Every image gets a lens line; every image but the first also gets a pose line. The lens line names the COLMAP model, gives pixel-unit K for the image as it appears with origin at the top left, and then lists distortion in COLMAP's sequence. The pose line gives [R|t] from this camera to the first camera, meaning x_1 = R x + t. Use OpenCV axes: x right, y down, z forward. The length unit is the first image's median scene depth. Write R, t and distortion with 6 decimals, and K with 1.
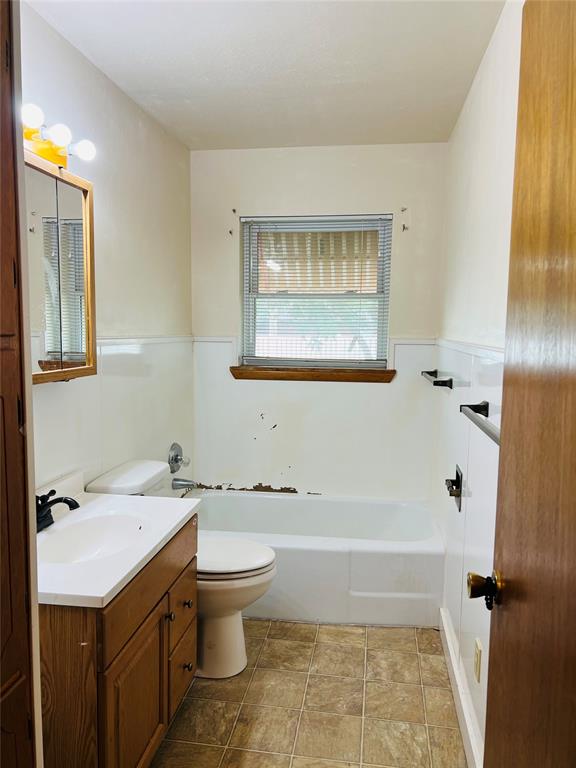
lens RADIAL K [[579.0, 0, 287.9], [0, 579.0, 382.6], [0, 0, 1]] dist [0.051468, -0.064236]
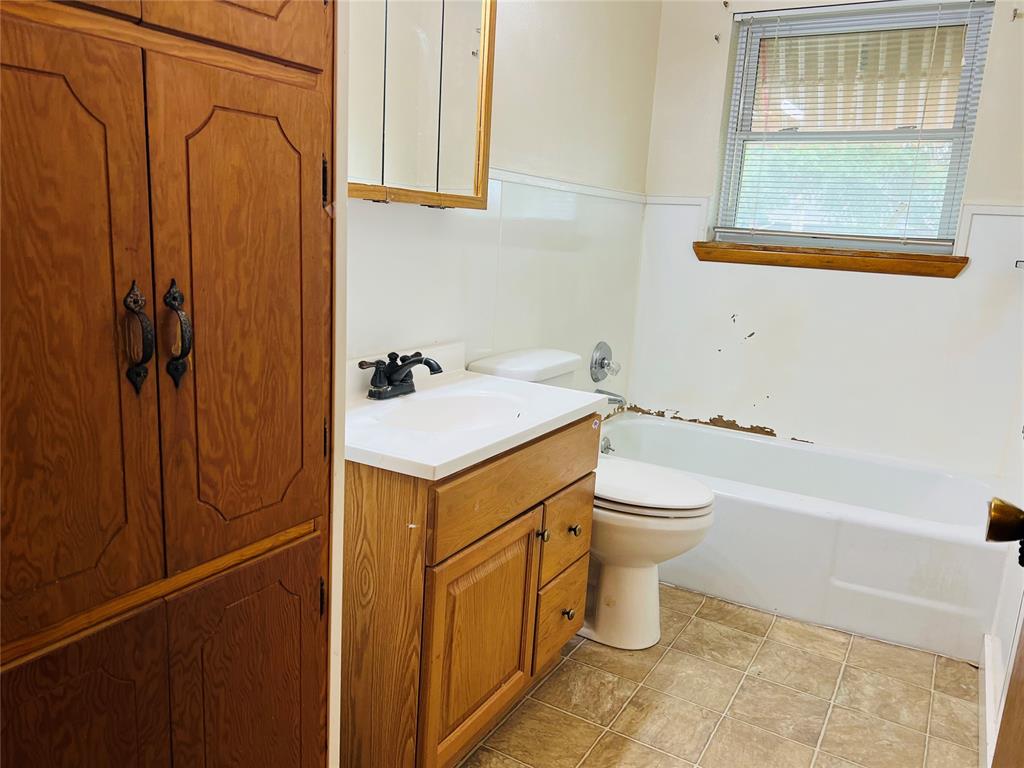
lens RADIAL K [[772.1, 0, 503.7], [0, 772.1, 386.0], [0, 0, 1]] dist [0.051468, -0.064236]
pose [[0.924782, 0.115465, -0.362555, 0.064969], [-0.081134, 0.990771, 0.108584, 0.086085], [0.371746, -0.071001, 0.925615, 0.069622]]
